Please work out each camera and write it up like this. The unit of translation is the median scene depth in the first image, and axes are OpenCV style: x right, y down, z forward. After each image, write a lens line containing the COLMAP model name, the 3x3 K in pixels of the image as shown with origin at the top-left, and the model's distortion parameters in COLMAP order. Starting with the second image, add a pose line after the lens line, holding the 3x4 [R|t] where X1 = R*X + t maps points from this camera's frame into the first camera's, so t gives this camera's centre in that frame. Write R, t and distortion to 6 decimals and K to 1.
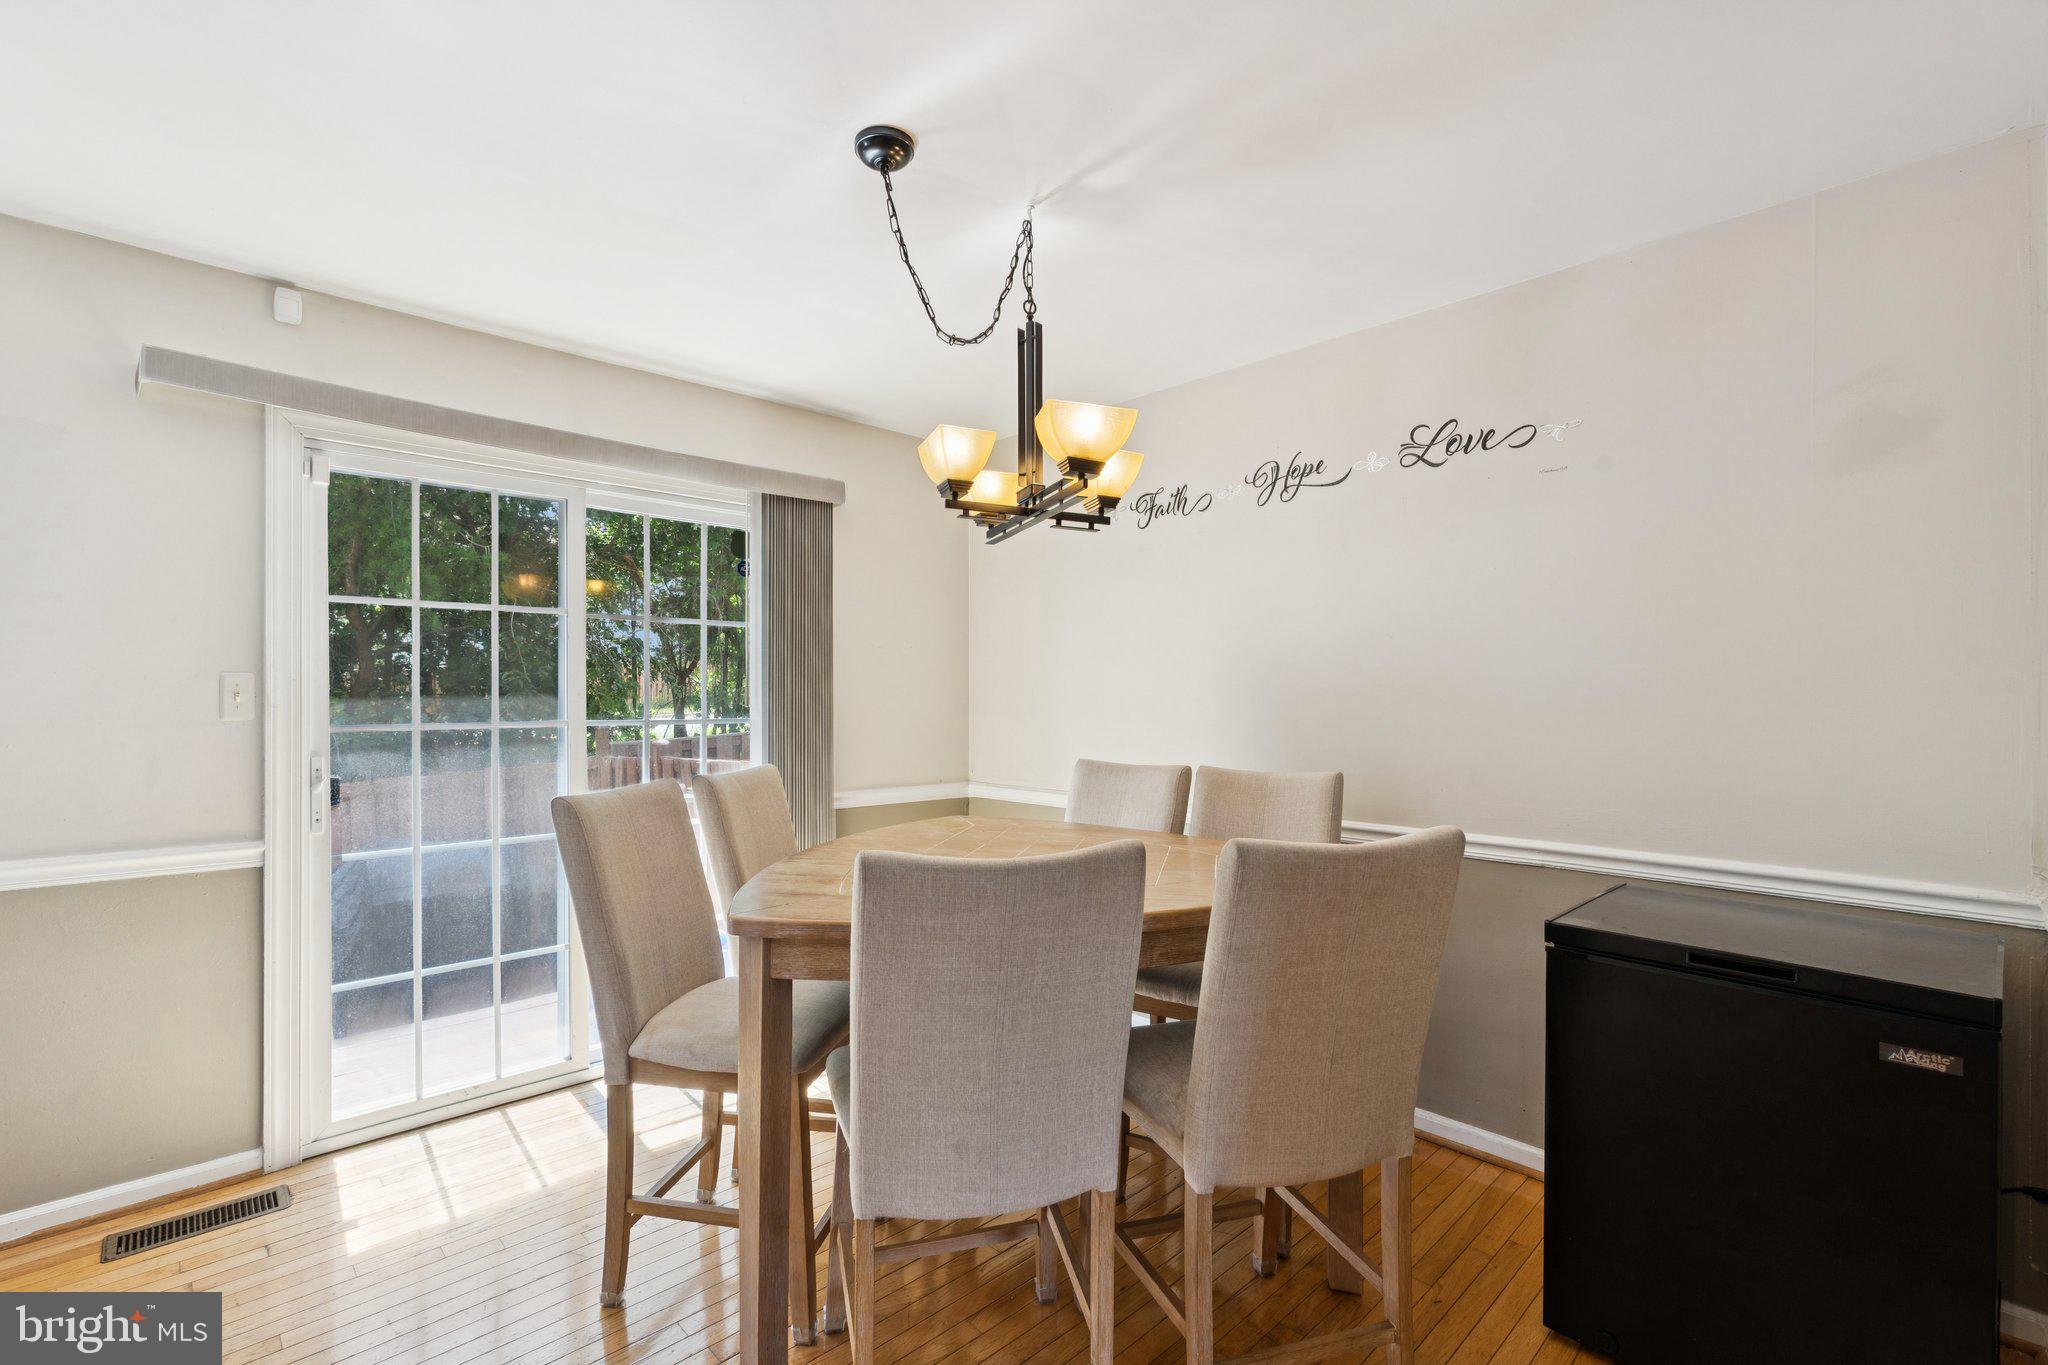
lens RADIAL K [[905.6, 0, 1013.4], [0, 905.6, 700.4], [0, 0, 1]] dist [-0.008630, 0.001078]
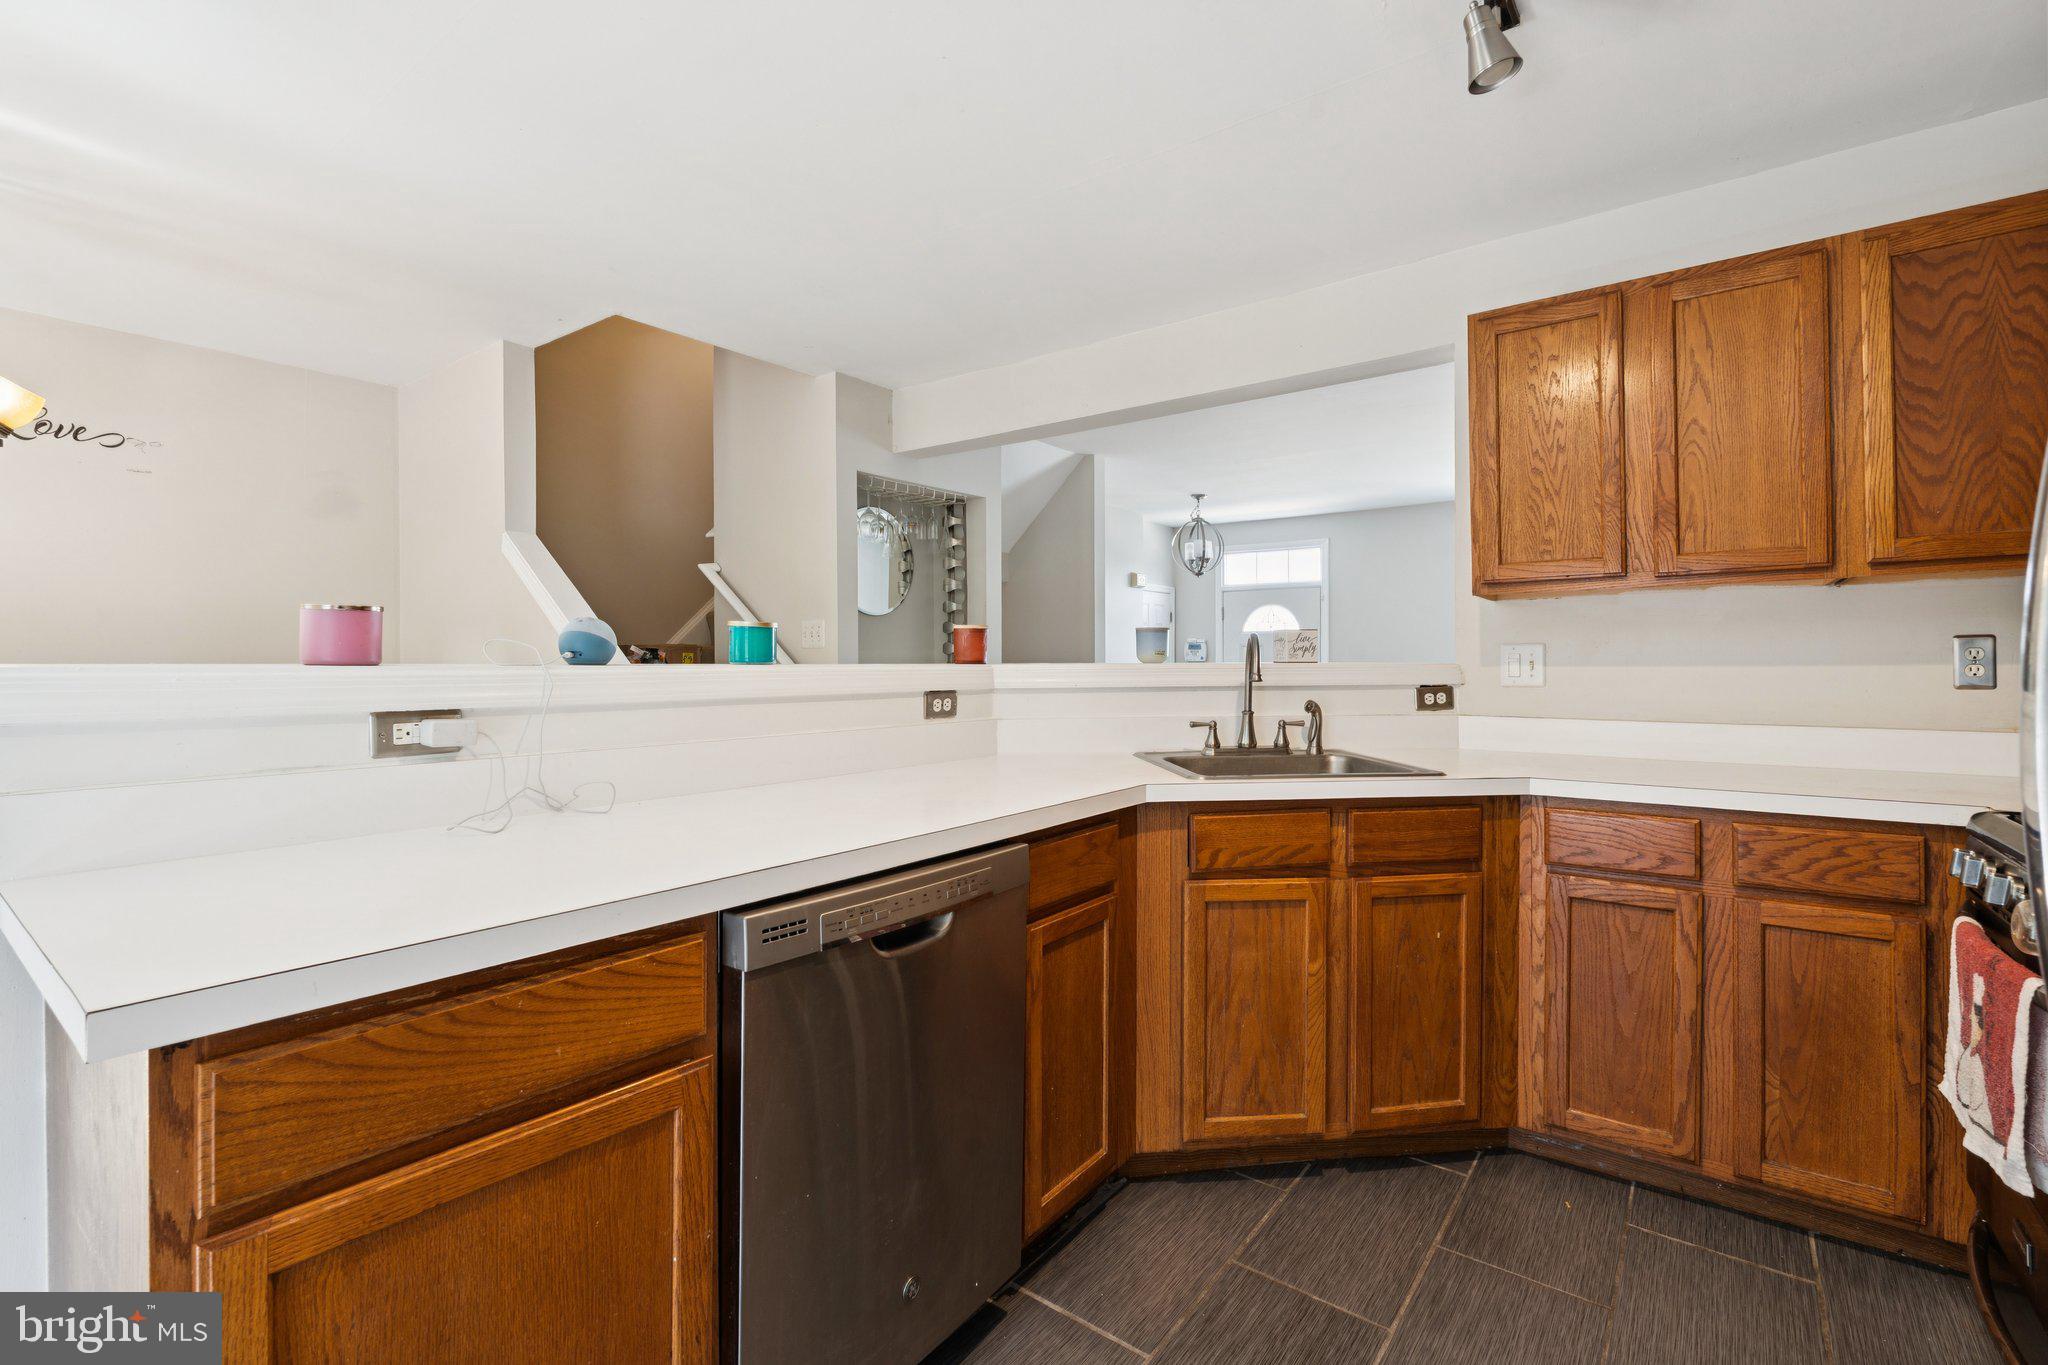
lens RADIAL K [[905.6, 0, 1019.2], [0, 905.6, 661.7], [0, 0, 1]] dist [-0.008630, 0.001078]
pose [[-0.141234, 0.001911, 0.989974, -0.856616], [0.001484, 0.999997, -0.001718, 0.044495], [-0.989975, 0.001227, -0.141236, -0.157614]]
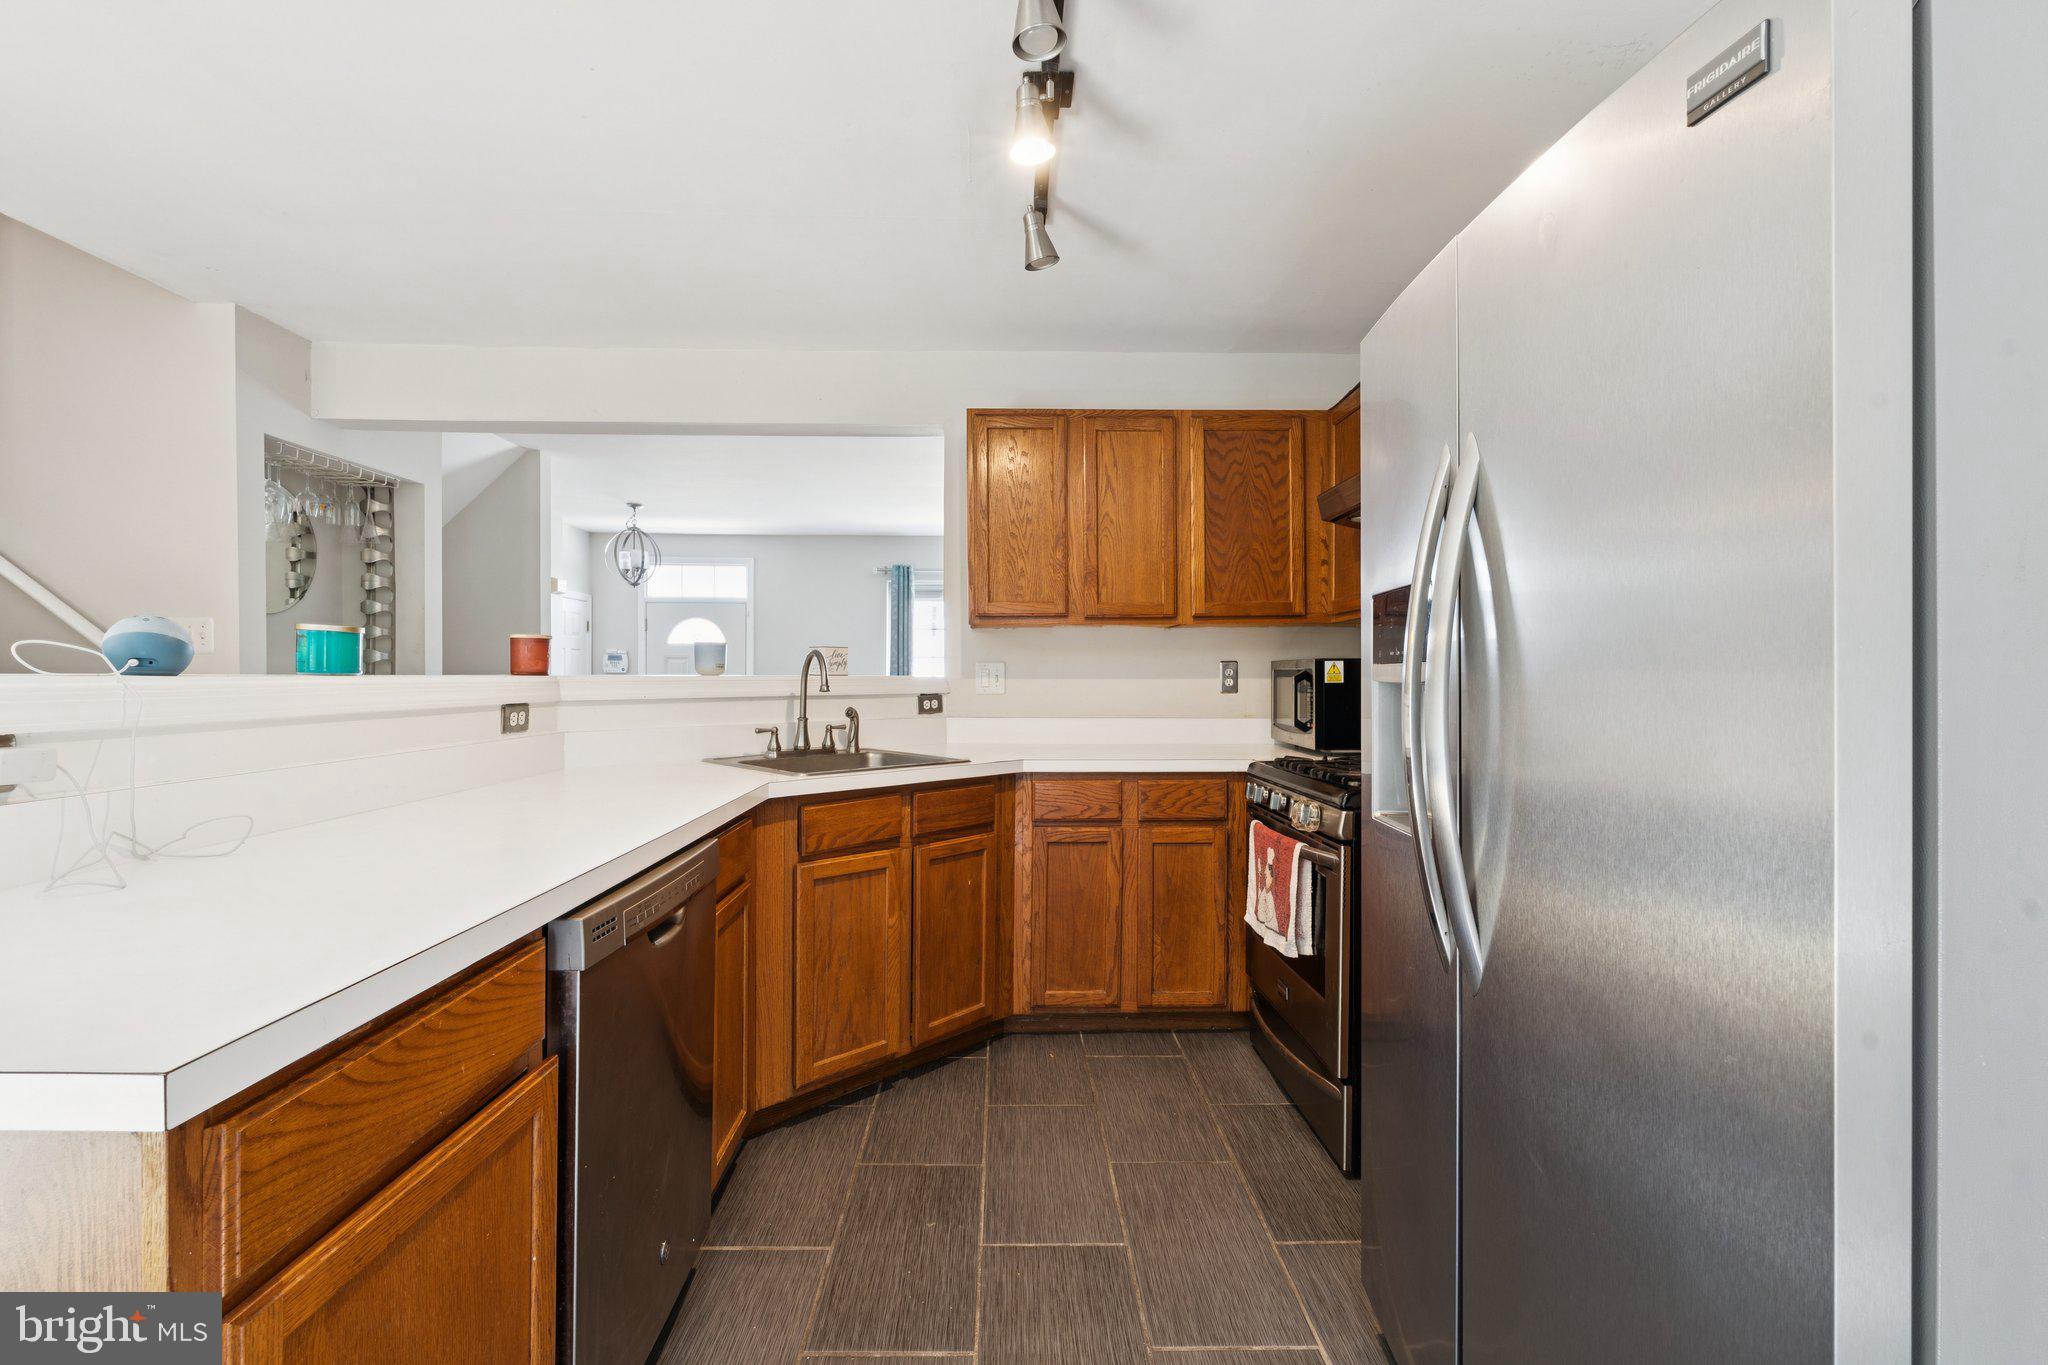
lens RADIAL K [[905.6, 0, 1008.9], [0, 905.6, 685.4], [0, 0, 1]] dist [-0.008630, 0.001078]
pose [[-0.728922, -0.010025, 0.684523, -0.871779], [-0.003513, 0.999934, 0.010903, 0.043470], [-0.684588, 0.005543, -0.728909, 0.072779]]
